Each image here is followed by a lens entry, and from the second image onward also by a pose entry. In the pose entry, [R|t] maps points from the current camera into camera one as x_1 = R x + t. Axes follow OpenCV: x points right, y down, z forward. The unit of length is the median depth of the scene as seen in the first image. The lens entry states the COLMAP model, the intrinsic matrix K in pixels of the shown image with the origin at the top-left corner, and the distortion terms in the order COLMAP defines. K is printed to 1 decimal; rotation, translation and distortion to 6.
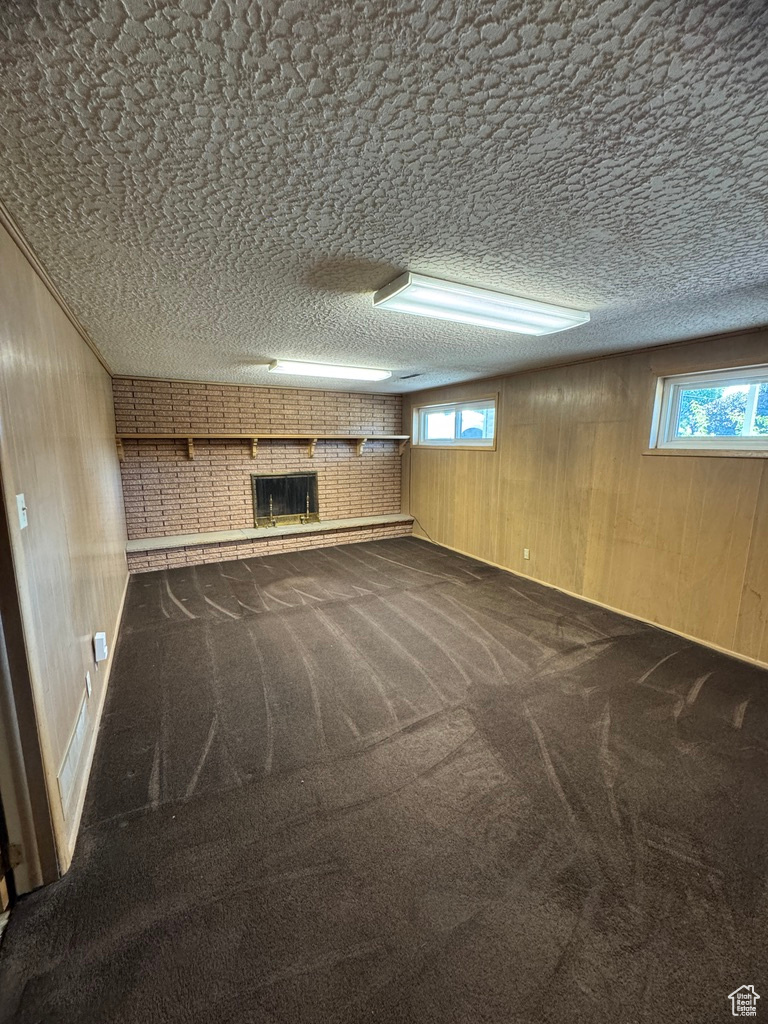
lens RADIAL K [[411.1, 0, 384.0], [0, 411.1, 512.0], [0, 0, 1]] dist [-0.006195, 0.002143]
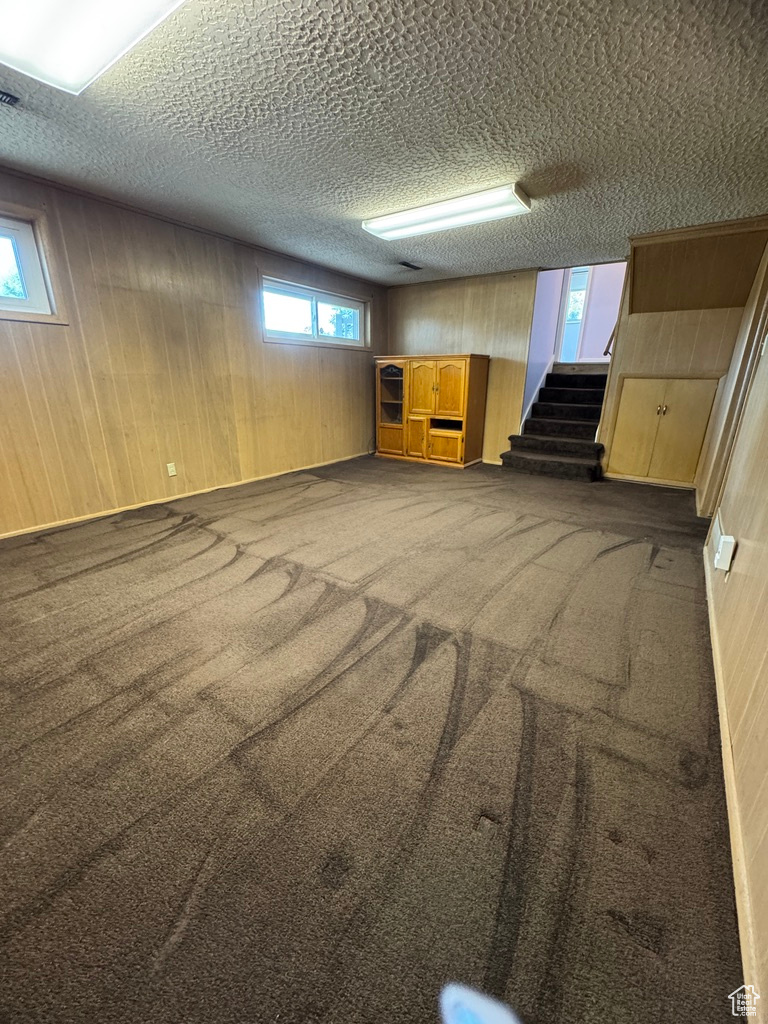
lens RADIAL K [[411.1, 0, 384.0], [0, 411.1, 512.0], [0, 0, 1]] dist [-0.006195, 0.002143]
pose [[-0.438580, -0.287830, 0.851353, -0.617305], [0.140803, 0.913617, 0.381415, -0.078979], [-0.887594, 0.287154, -0.360167, 1.085505]]
